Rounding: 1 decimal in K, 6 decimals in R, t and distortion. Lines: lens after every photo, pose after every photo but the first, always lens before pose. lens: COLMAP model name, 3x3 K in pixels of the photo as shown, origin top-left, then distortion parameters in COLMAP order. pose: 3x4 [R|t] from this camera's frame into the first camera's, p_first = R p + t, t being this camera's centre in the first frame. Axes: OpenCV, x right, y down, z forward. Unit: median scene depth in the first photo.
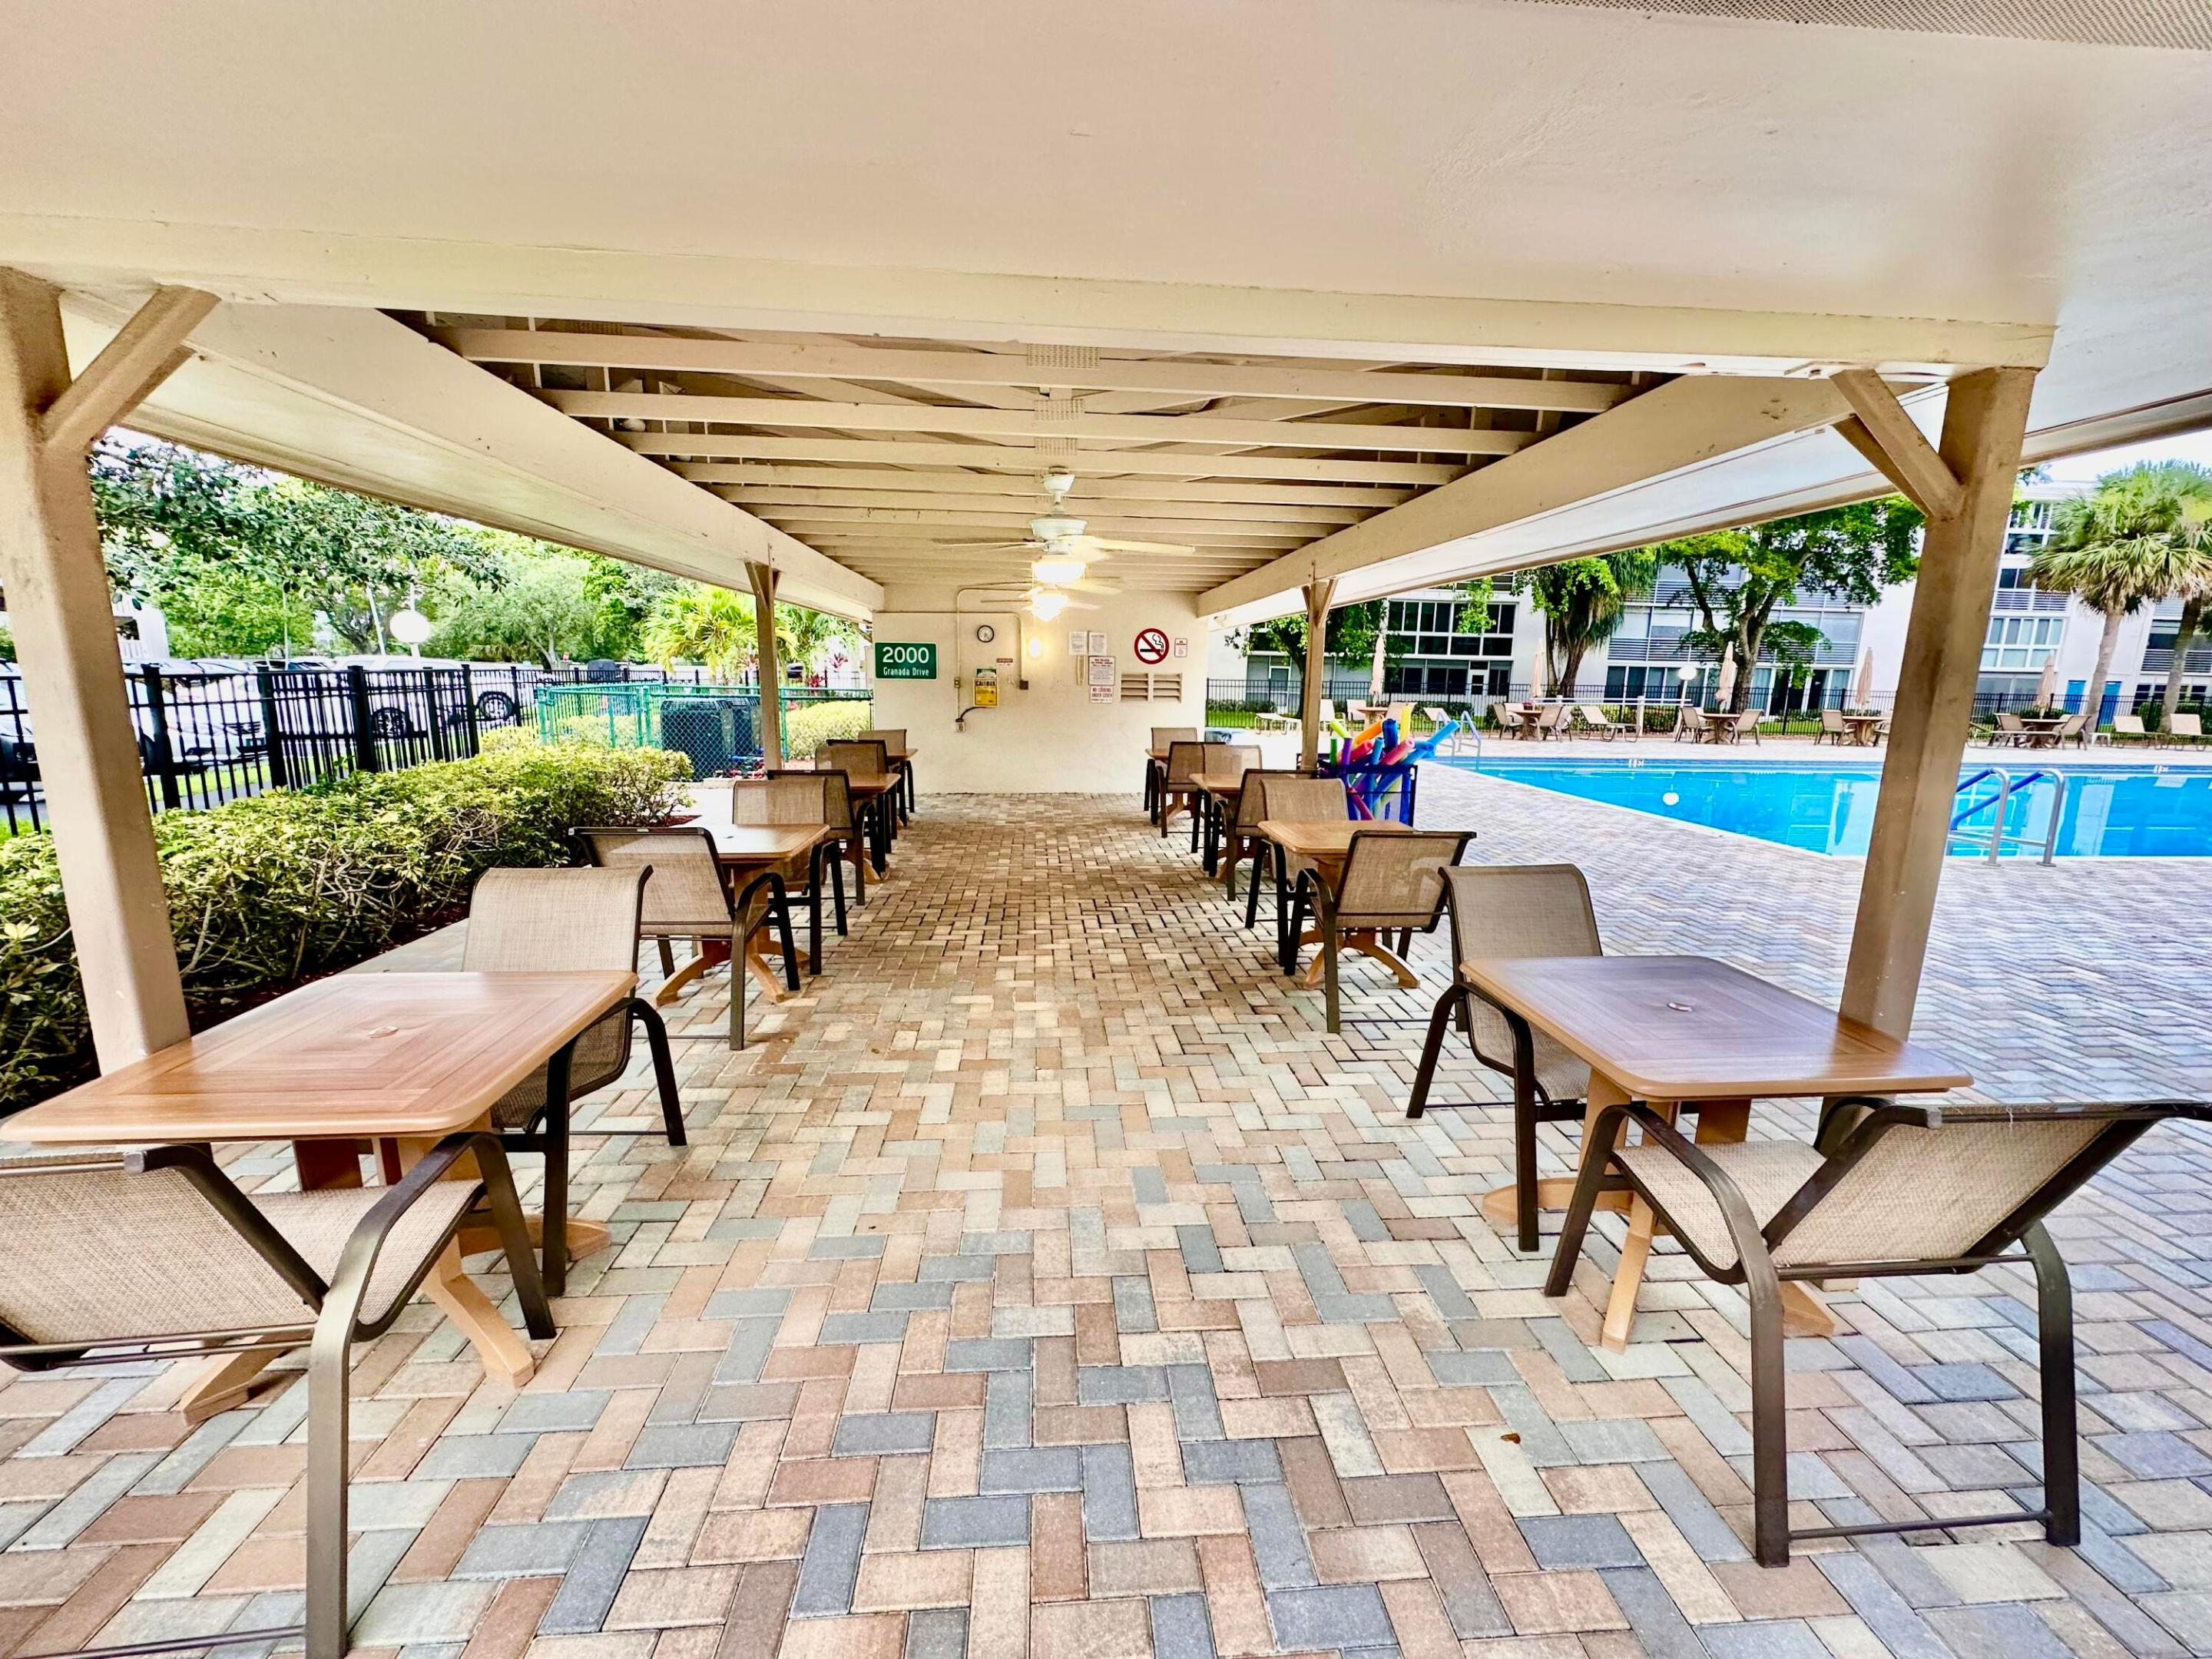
lens RADIAL K [[883.6, 0, 1104.9], [0, 883.6, 823.8], [0, 0, 1]] dist [0.001422, 0.000218]
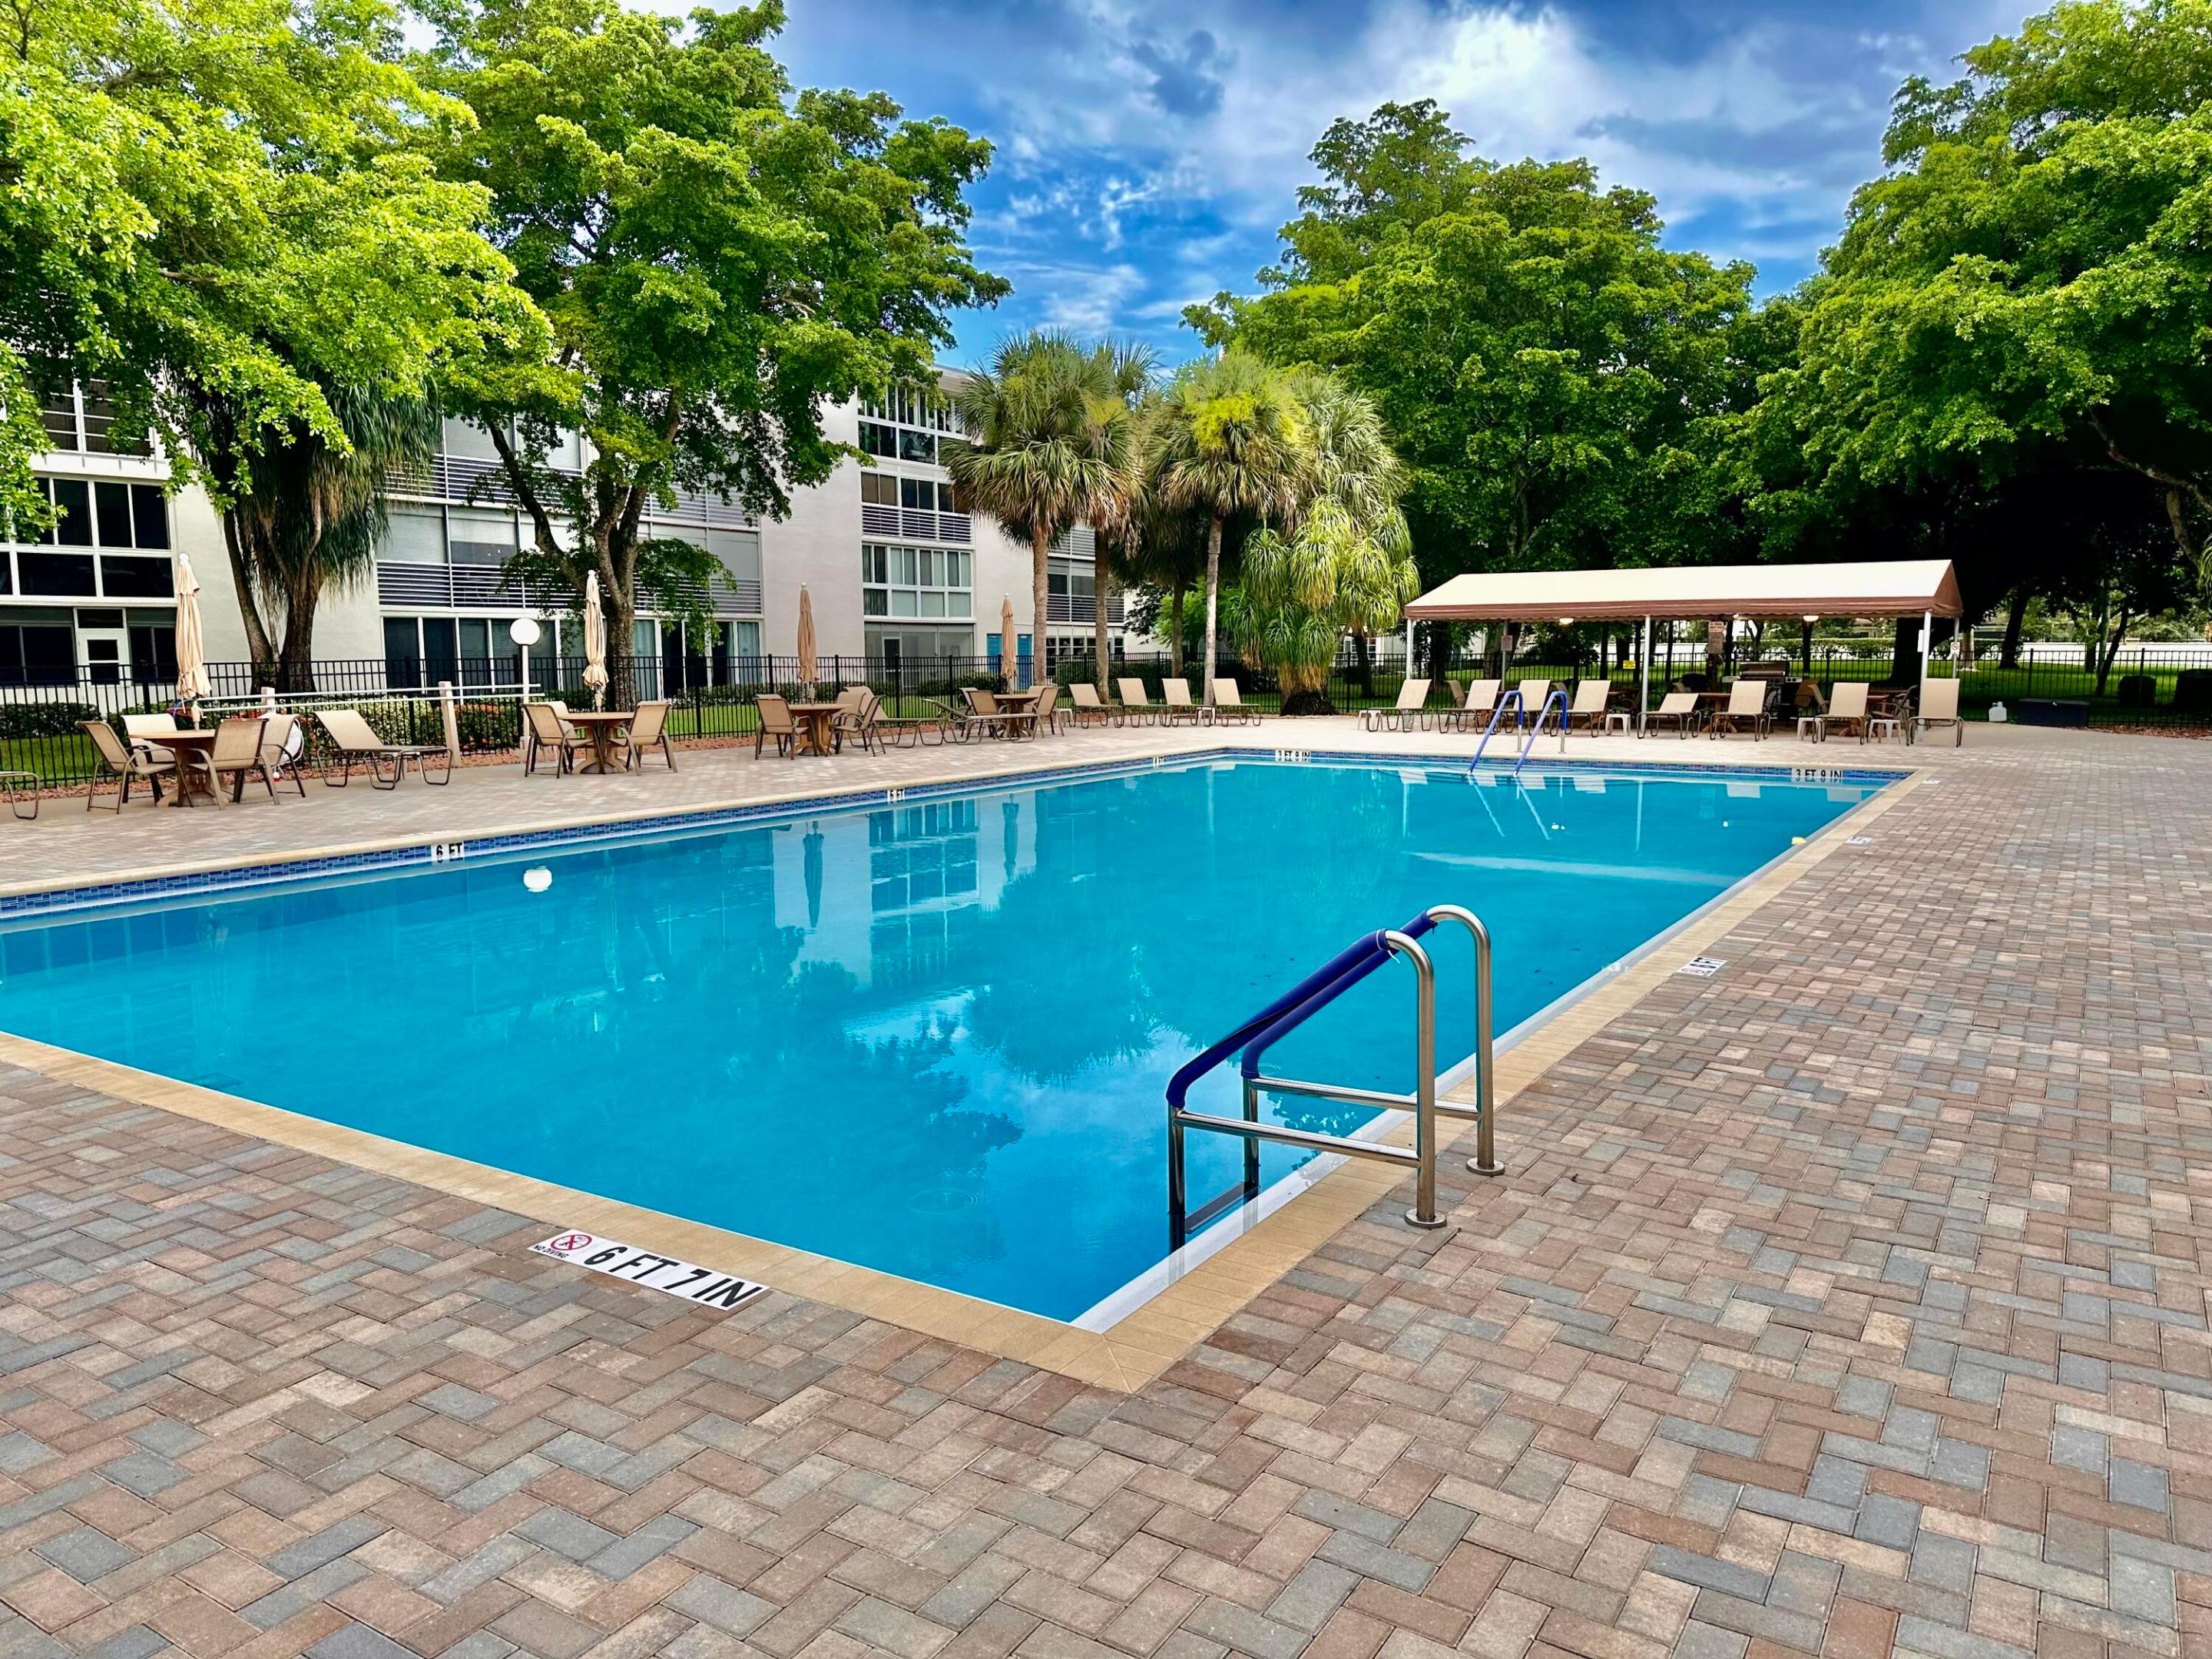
lens RADIAL K [[1549.6, 0, 1118.6], [0, 1549.6, 836.1], [0, 0, 1]] dist [0.116933, -0.175169]
pose [[0.595329, -0.118567, 0.794685, 0.116127], [0.149111, 0.988175, 0.035731, -0.031732], [-0.789525, 0.097224, 0.605969, 0.173541]]
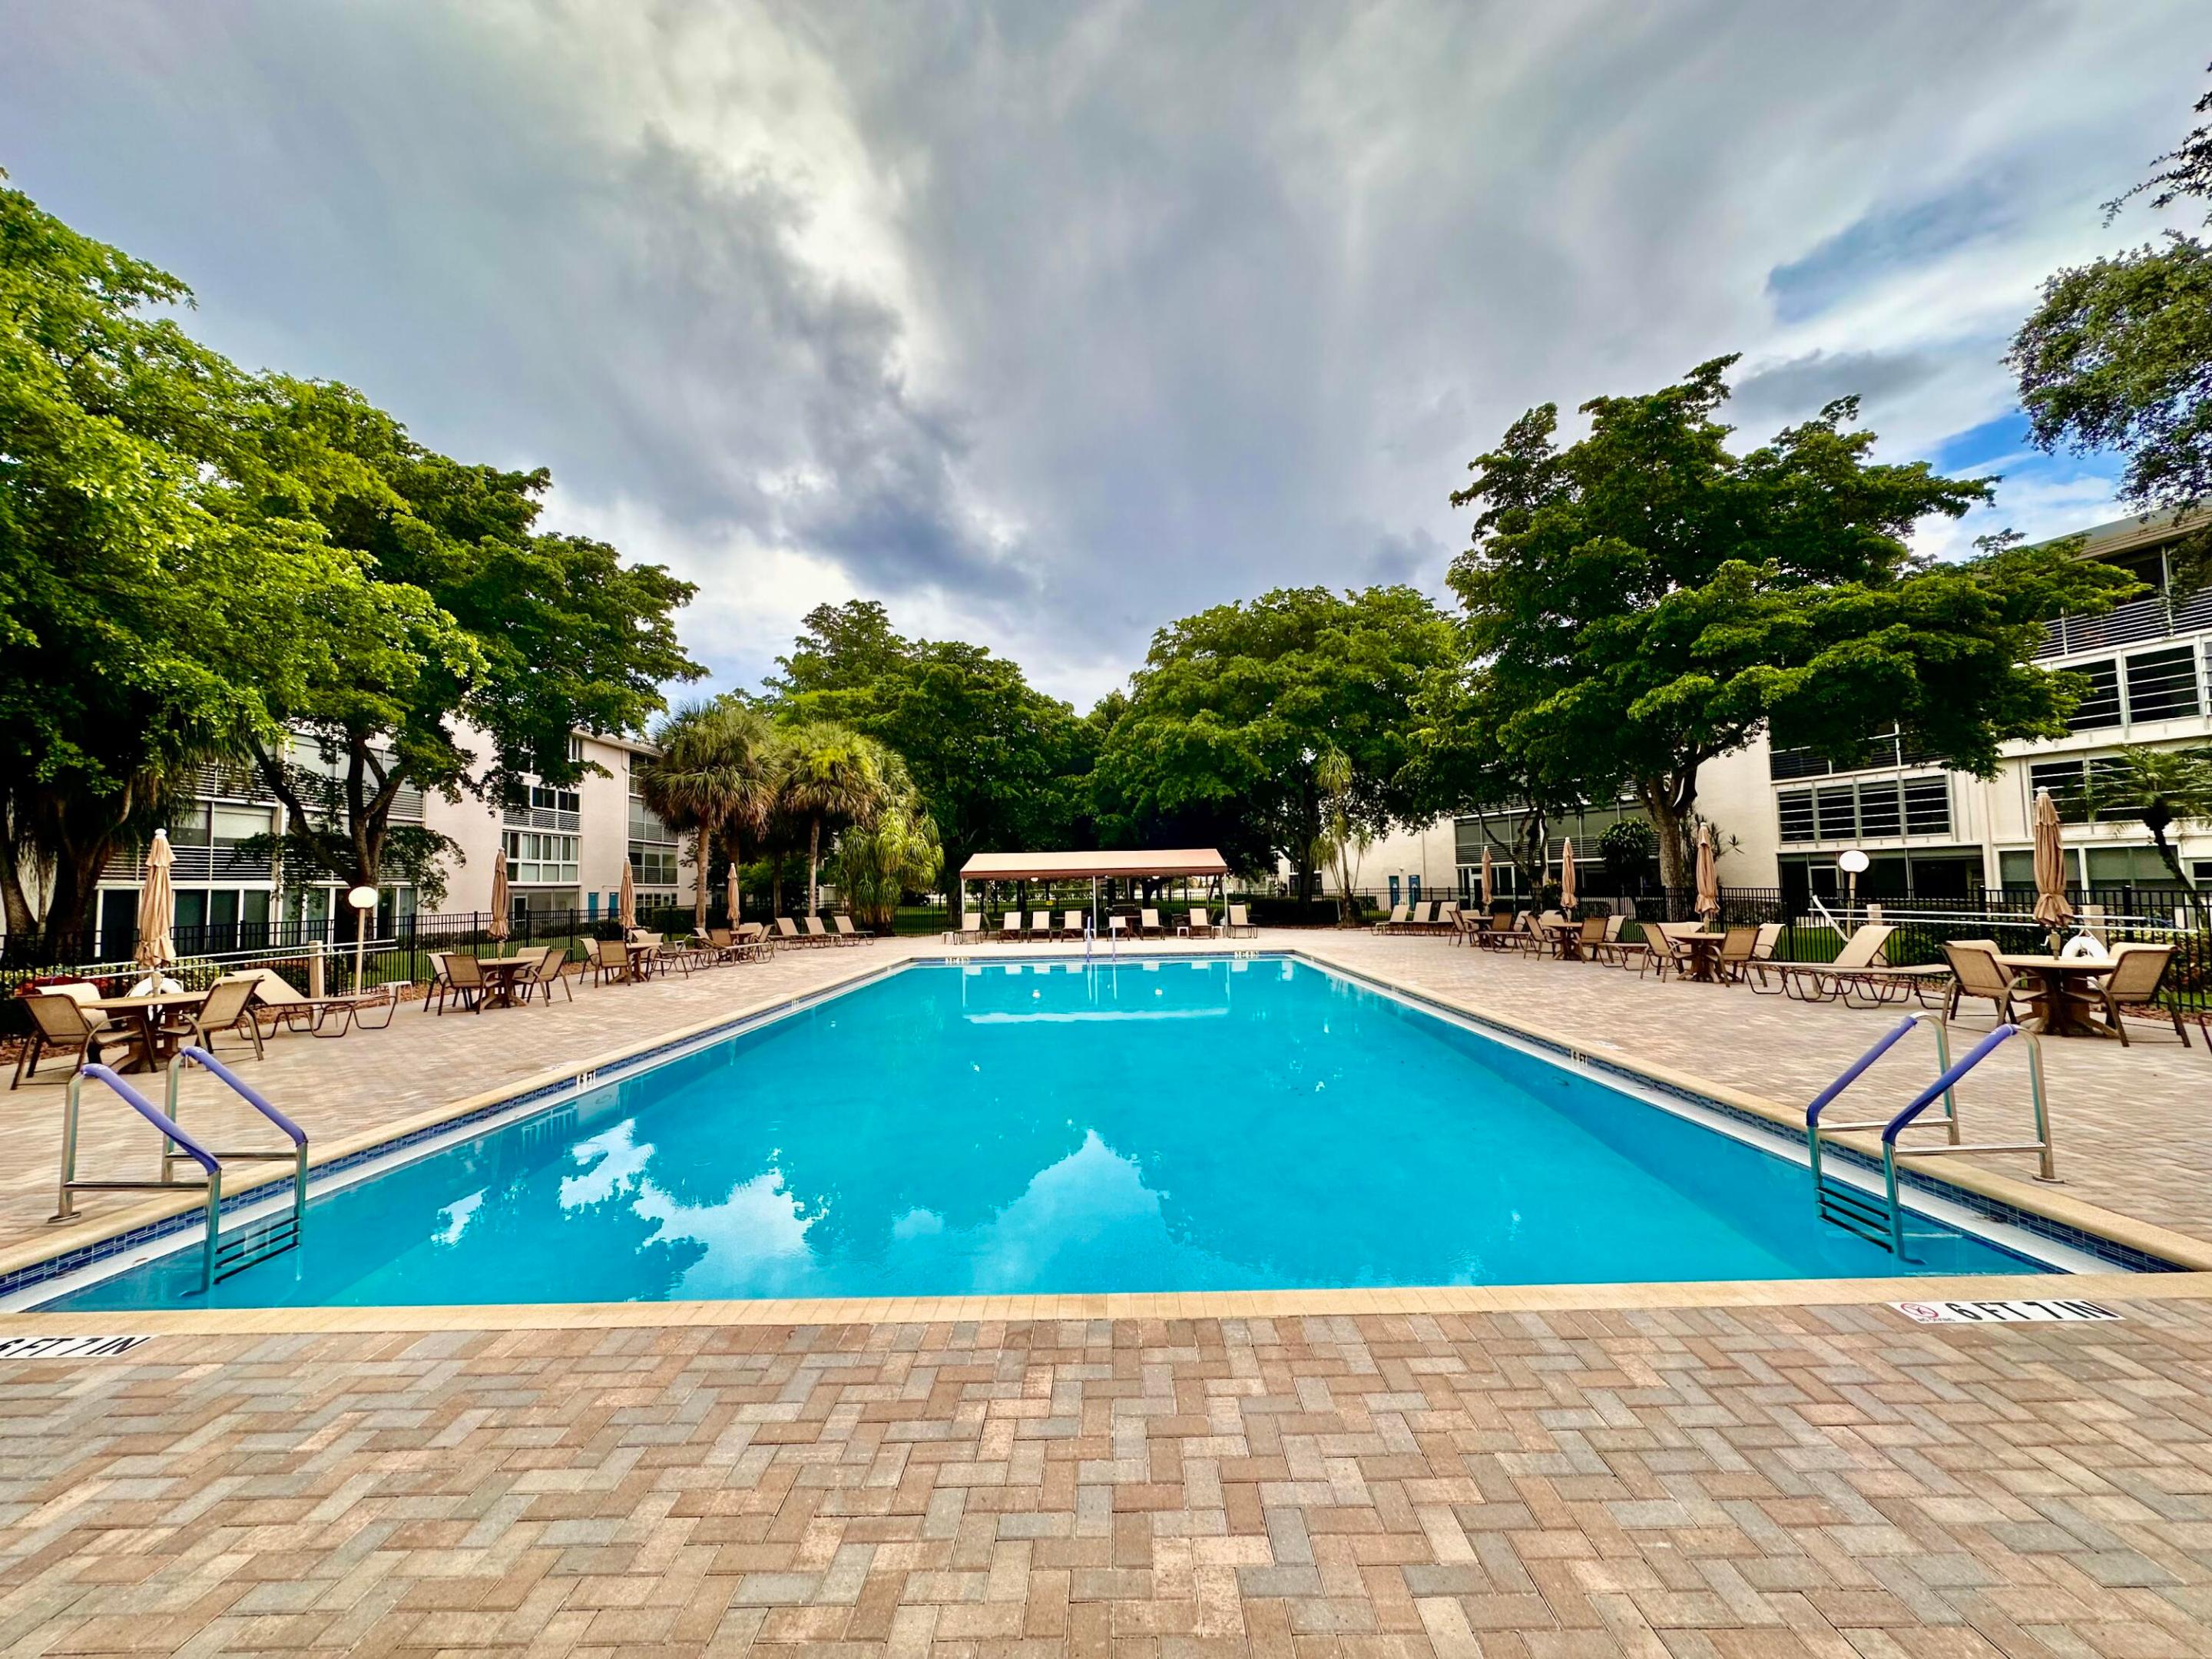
lens RADIAL K [[883.6, 0, 1104.9], [0, 883.6, 823.8], [0, 0, 1]] dist [0.001422, 0.000218]
pose [[0.074349, 0.051781, 0.995887, 0.071051], [0.191435, 0.979336, -0.065212, -0.072582], [-0.978685, 0.195496, 0.062900, 0.397375]]
